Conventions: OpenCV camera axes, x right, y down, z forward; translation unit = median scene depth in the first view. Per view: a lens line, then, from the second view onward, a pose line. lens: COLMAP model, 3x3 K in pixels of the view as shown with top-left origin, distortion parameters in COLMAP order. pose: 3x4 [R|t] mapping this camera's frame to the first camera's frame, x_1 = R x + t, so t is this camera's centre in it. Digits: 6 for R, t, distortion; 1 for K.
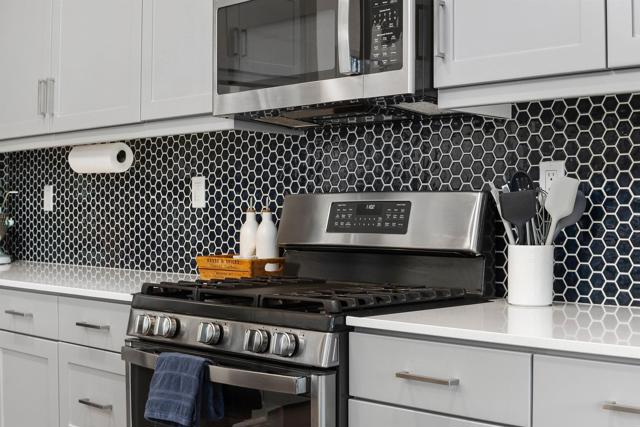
lens RADIAL K [[911.8, 0, 320.0], [0, 911.8, 213.5], [0, 0, 1]] dist [-0.045677, -0.074219]
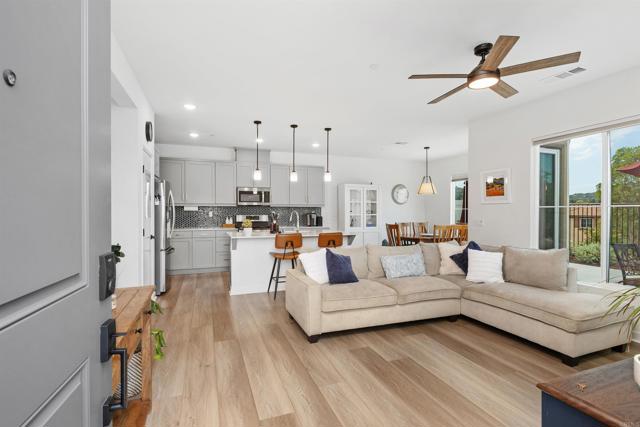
lens RADIAL K [[304.5, 0, 320.0], [0, 304.5, 213.5], [0, 0, 1]] dist [-0.001065, -0.000009]
pose [[0.436788, -0.007800, 0.899531, -2.427381], [-0.001726, 0.999953, 0.009509, -0.071586], [-0.899563, -0.005706, 0.436754, -0.826496]]
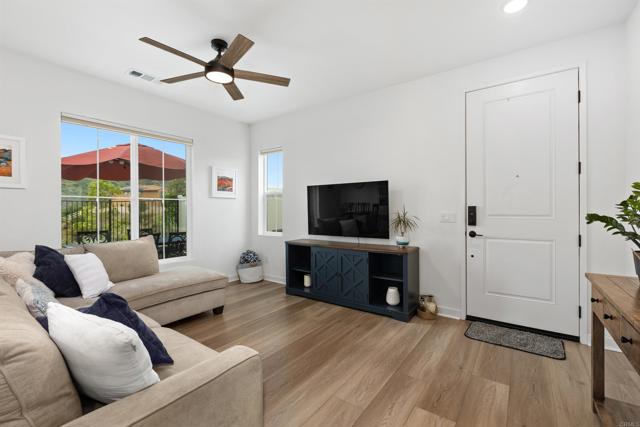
lens RADIAL K [[281.8, 0, 320.0], [0, 281.8, 213.5], [0, 0, 1]] dist [0.001666, 0.000130]
pose [[-0.991742, 0.002627, -0.128221, -1.357970], [0.001373, 0.999950, 0.009864, -0.023735], [0.128240, 0.009606, -0.991697, 0.300716]]
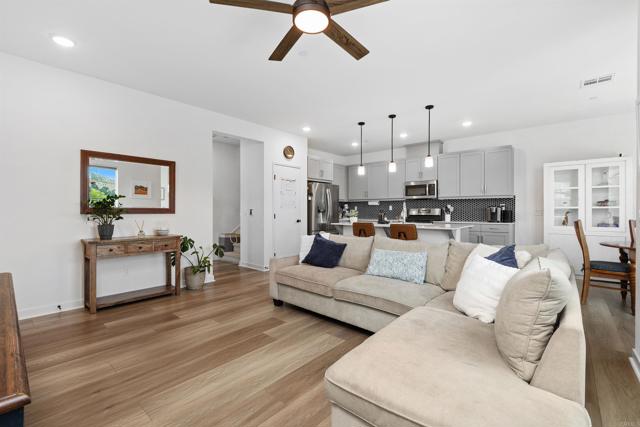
lens RADIAL K [[281.8, 0, 320.0], [0, 281.8, 213.5], [0, 0, 1]] dist [0.001666, 0.000130]
pose [[0.999361, -0.000632, 0.035724, -1.107474], [0.000233, 0.999937, 0.011180, -0.005452], [-0.035729, -0.011165, 0.999299, -1.707510]]
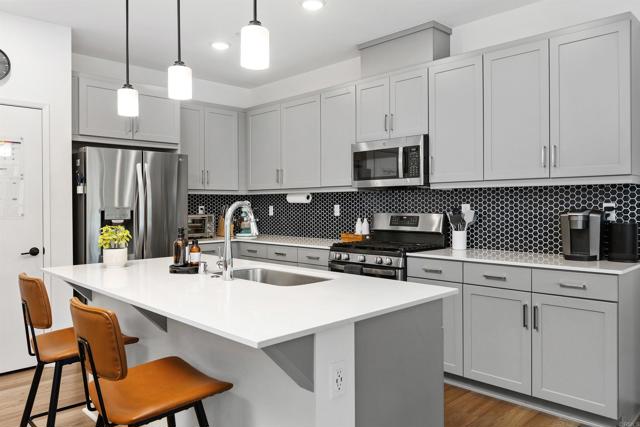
lens RADIAL K [[472.3, 0, 320.0], [0, 472.3, 207.8], [0, 0, 1]] dist [-0.000195, -0.001127]
pose [[0.999473, -0.006927, -0.031729, -0.201139], [0.007118, 0.999957, 0.005898, -0.058522], [0.031687, -0.006120, 0.999479, -0.664127]]
